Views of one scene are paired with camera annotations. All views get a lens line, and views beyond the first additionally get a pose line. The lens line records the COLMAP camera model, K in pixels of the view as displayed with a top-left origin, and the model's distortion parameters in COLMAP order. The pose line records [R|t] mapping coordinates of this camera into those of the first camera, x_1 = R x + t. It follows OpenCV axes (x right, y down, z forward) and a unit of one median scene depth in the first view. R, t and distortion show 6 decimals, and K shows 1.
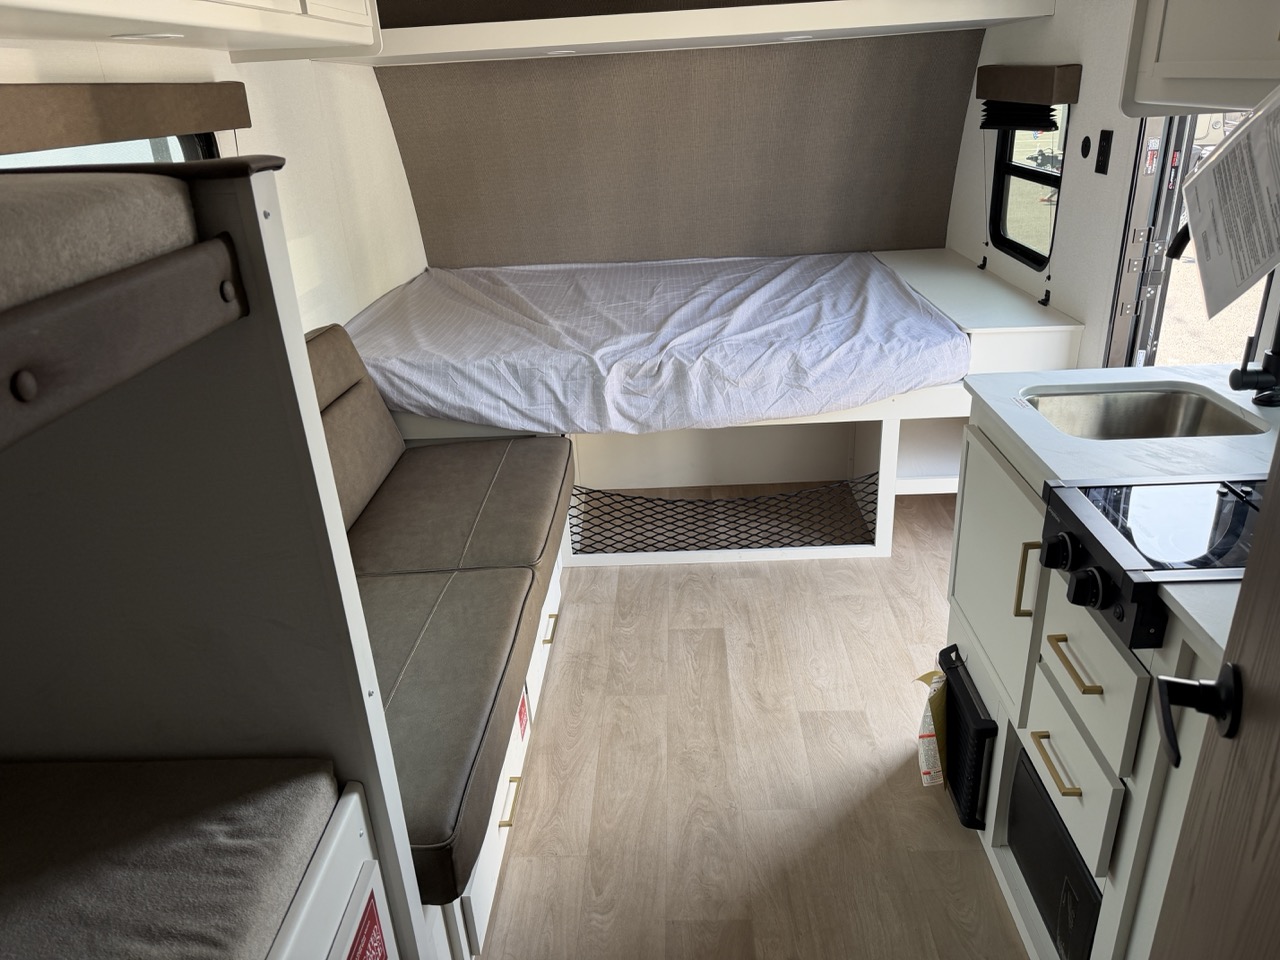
lens RADIAL K [[906.0, 0, 642.6], [0, 906.0, 481.2], [0, 0, 1]] dist [0.170756, -0.308179]
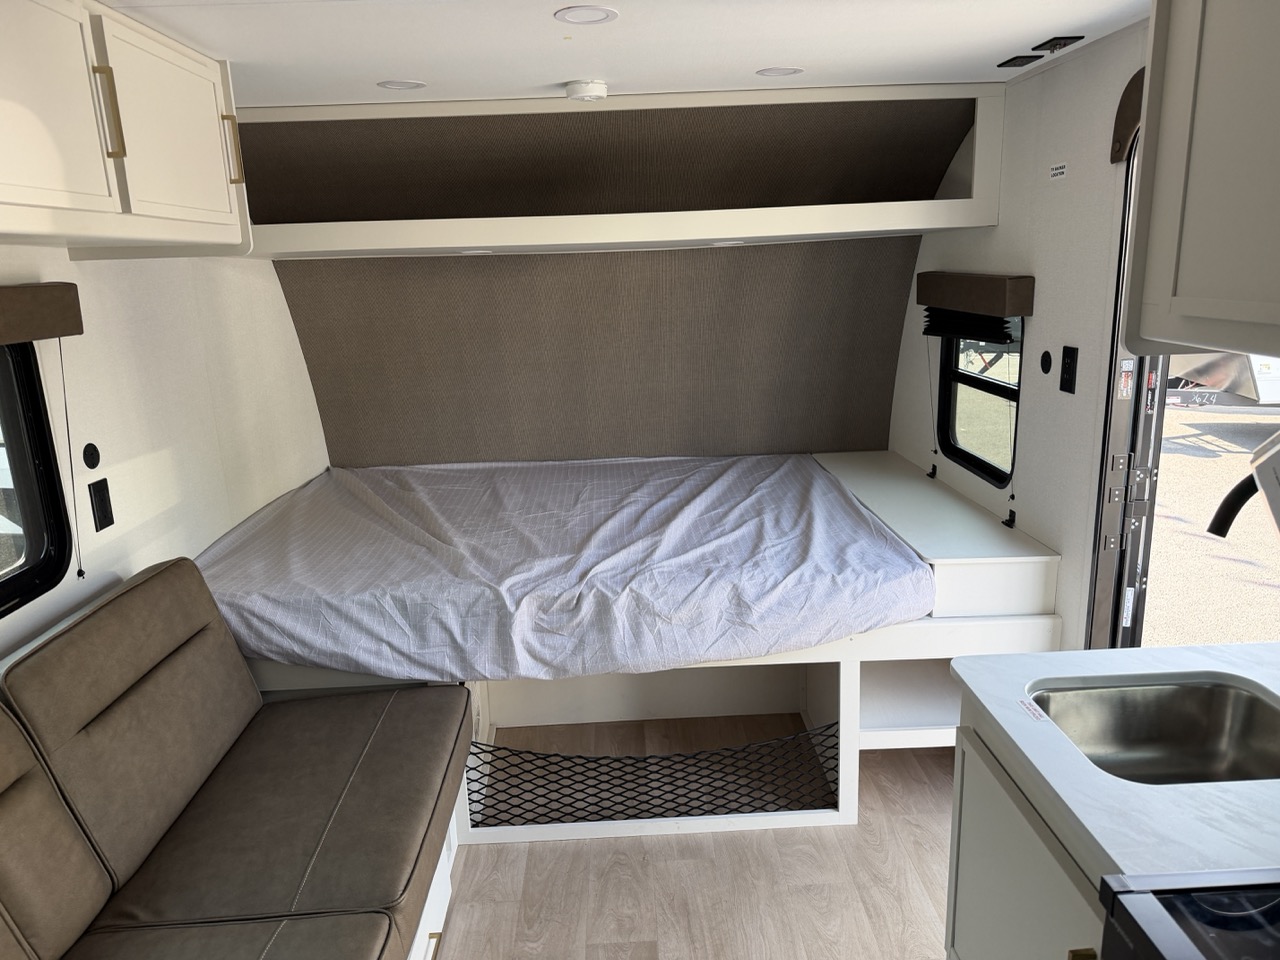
lens RADIAL K [[906.0, 0, 642.6], [0, 906.0, 481.2], [0, 0, 1]] dist [0.170756, -0.308179]
pose [[0.998017, 0.002963, 0.062878, 0.023451], [0.008303, 0.983966, -0.178164, -0.078994], [-0.062398, 0.178333, 0.981990, 0.137652]]
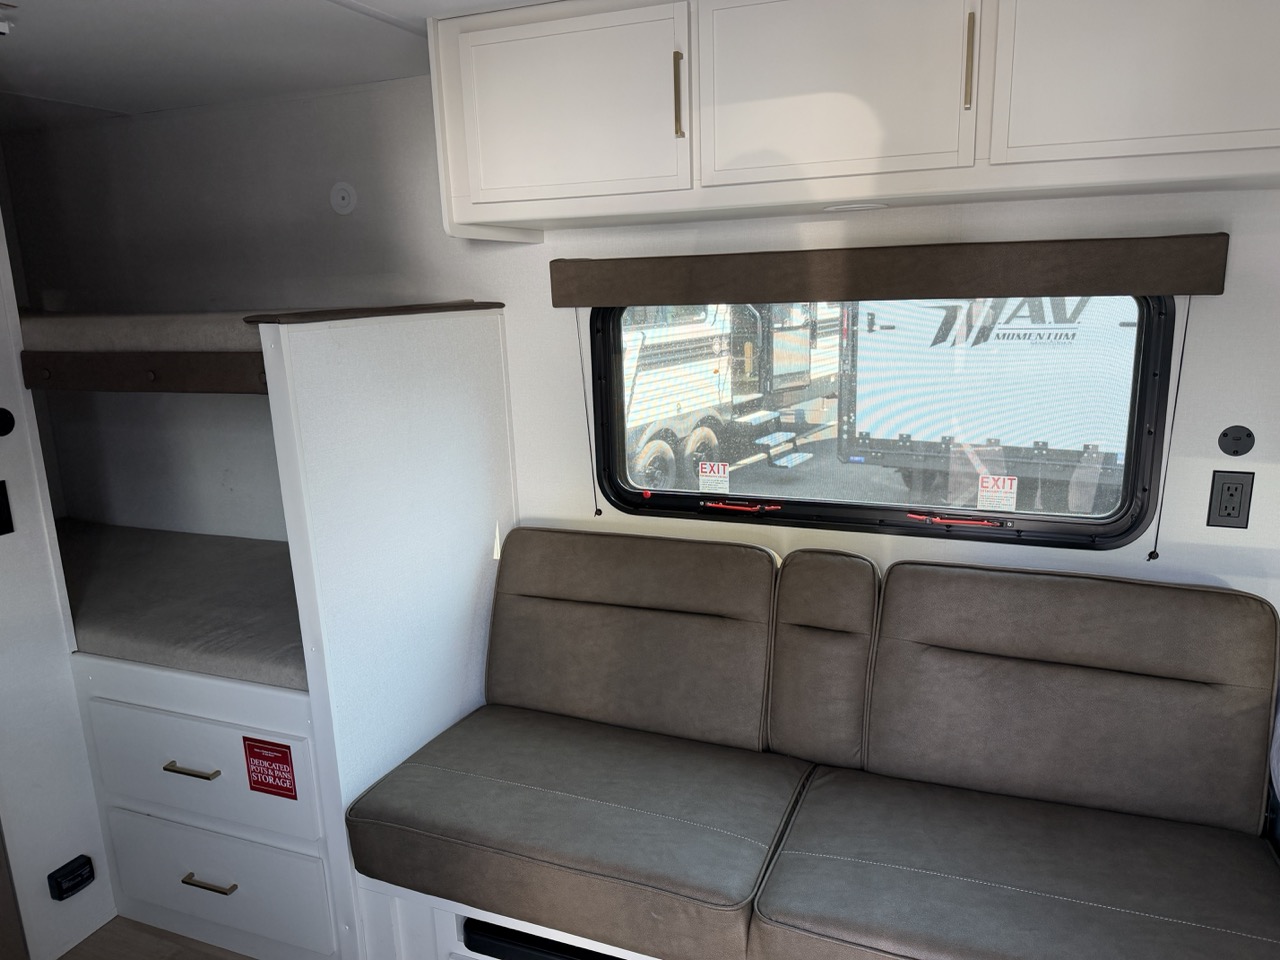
lens RADIAL K [[904.7, 0, 659.6], [0, 904.7, 479.0], [0, 0, 1]] dist [0.081555, -0.099727]
pose [[-0.339036, 0.270787, -0.900960, 0.311968], [-0.336728, 0.859305, 0.384980, -0.310685], [0.878447, 0.433900, -0.200153, 0.663552]]
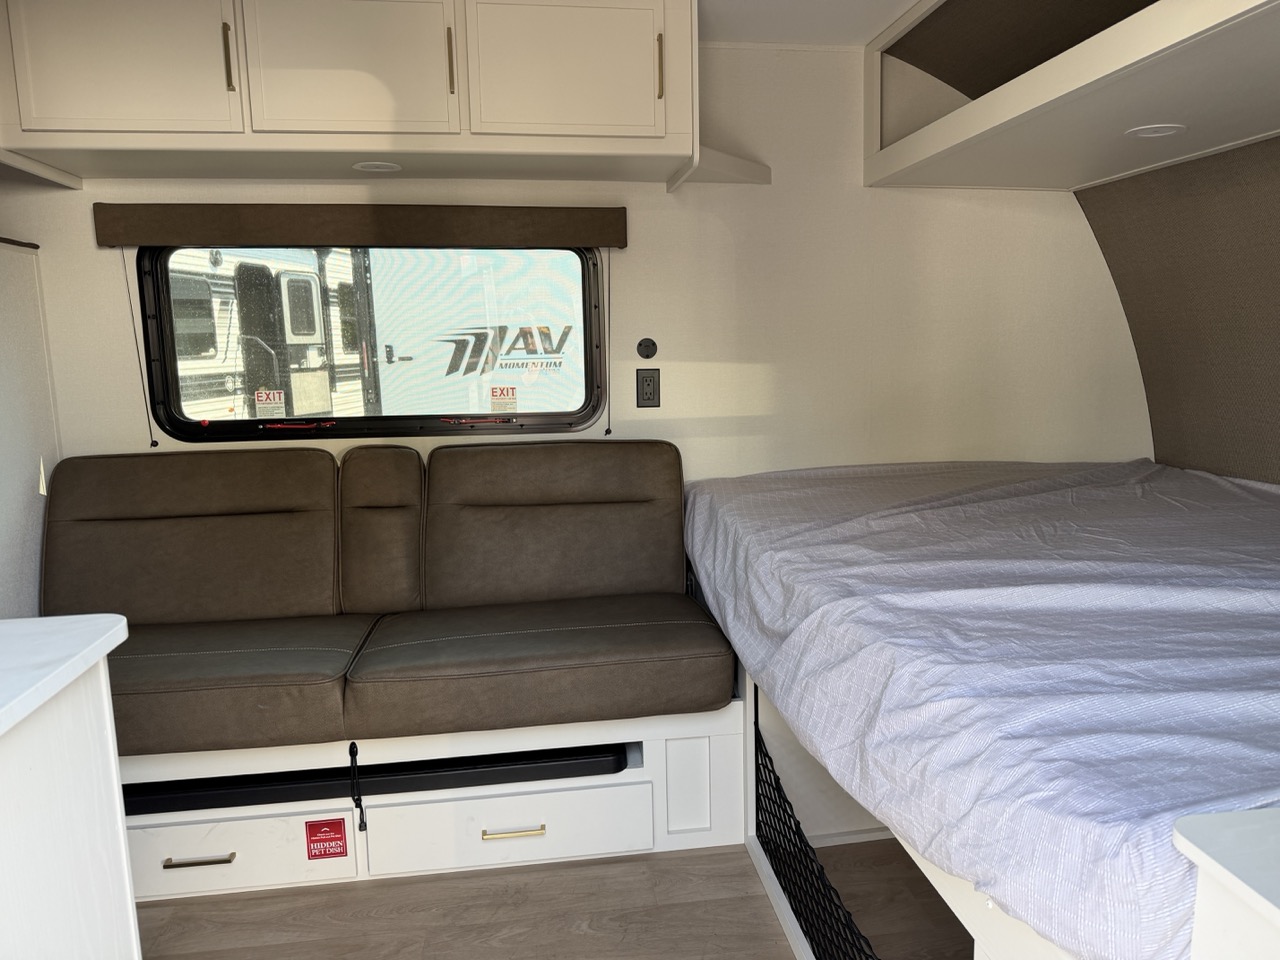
lens RADIAL K [[904.7, 0, 659.6], [0, 904.7, 479.0], [0, 0, 1]] dist [0.081555, -0.099727]
pose [[0.169809, 0.194851, -0.966022, 0.536561], [-0.387828, 0.914370, 0.116260, -0.219588], [0.905955, 0.354908, 0.230837, 0.711390]]
